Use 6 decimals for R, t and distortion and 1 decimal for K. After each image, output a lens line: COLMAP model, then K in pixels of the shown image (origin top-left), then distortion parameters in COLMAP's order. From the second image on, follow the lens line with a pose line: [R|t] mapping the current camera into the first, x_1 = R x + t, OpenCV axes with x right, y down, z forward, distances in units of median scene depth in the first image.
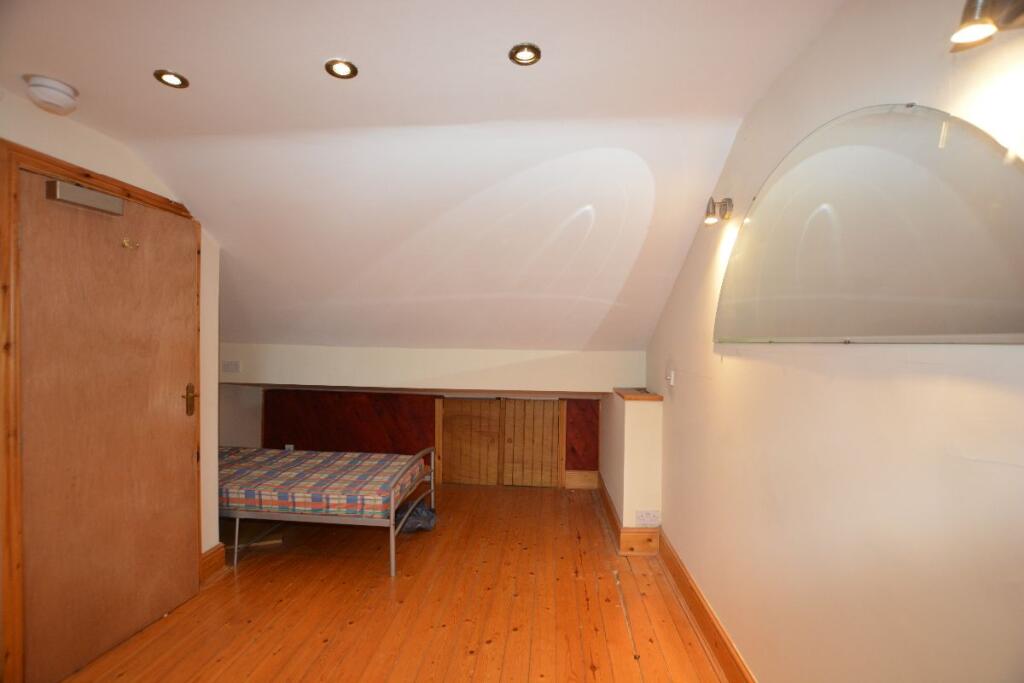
lens RADIAL K [[447.7, 0, 516.4], [0, 447.7, 345.1], [0, 0, 1]] dist [-0.033005, 0.000334]
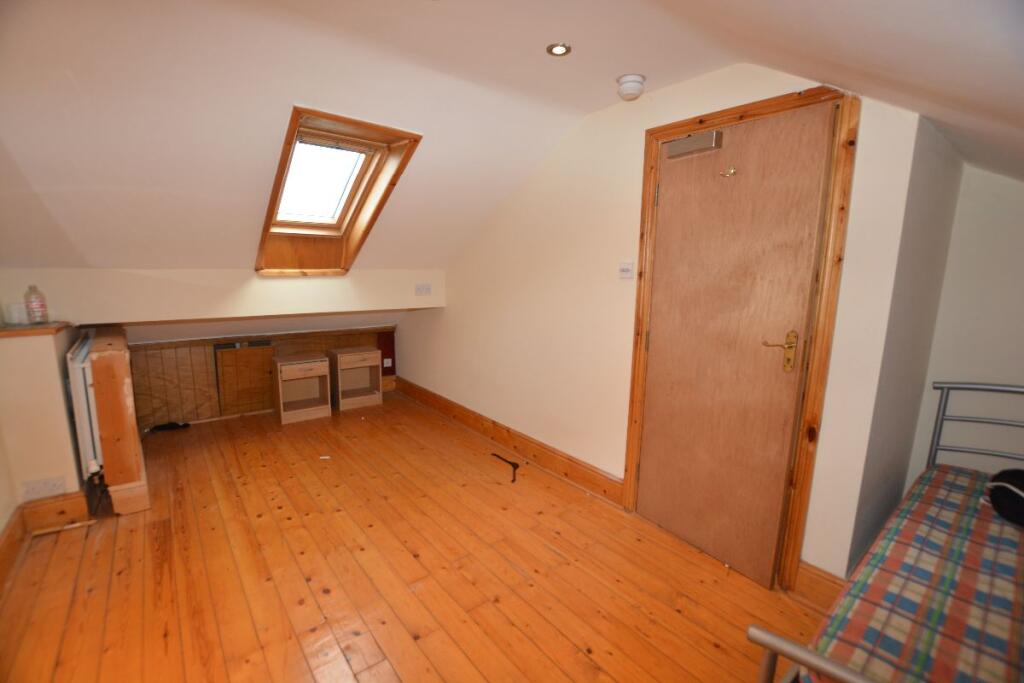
lens RADIAL K [[447.7, 0, 516.4], [0, 447.7, 345.1], [0, 0, 1]] dist [-0.033005, 0.000334]
pose [[-0.728057, 0.083839, -0.680370, 0.103630], [-0.039921, 0.985623, 0.164173, 0.003842], [0.684353, 0.146688, -0.714243, 0.935820]]
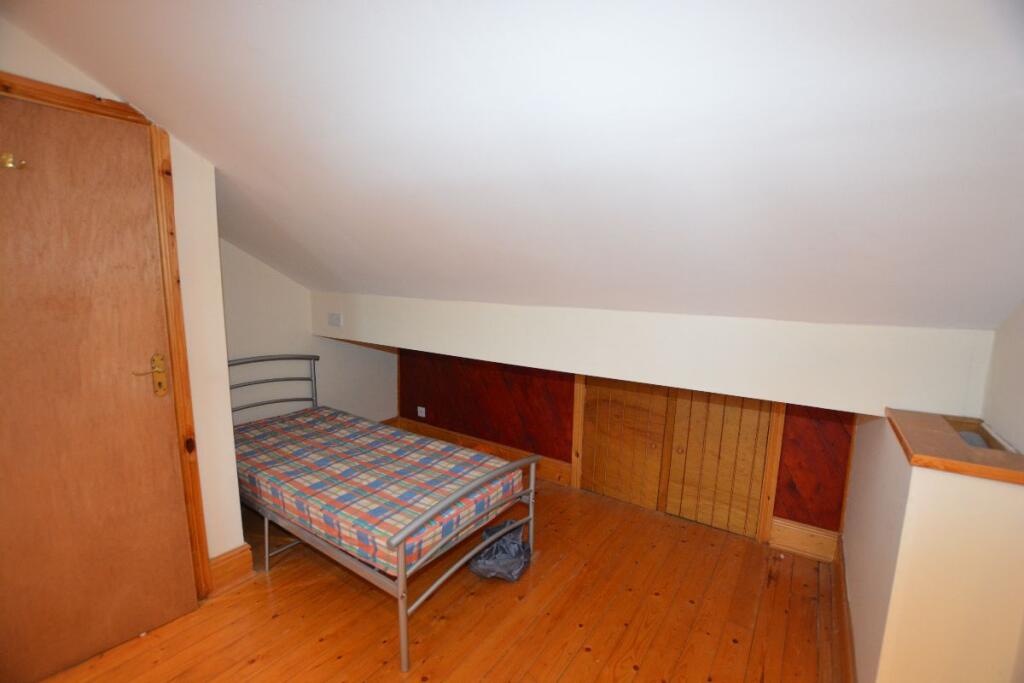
lens RADIAL K [[447.7, 0, 516.4], [0, 447.7, 345.1], [0, 0, 1]] dist [-0.033005, 0.000334]
pose [[0.869995, 0.072618, -0.487683, 0.117627], [-0.009926, 0.991474, 0.129926, -0.023539], [0.492960, -0.108195, 0.863298, 0.505646]]
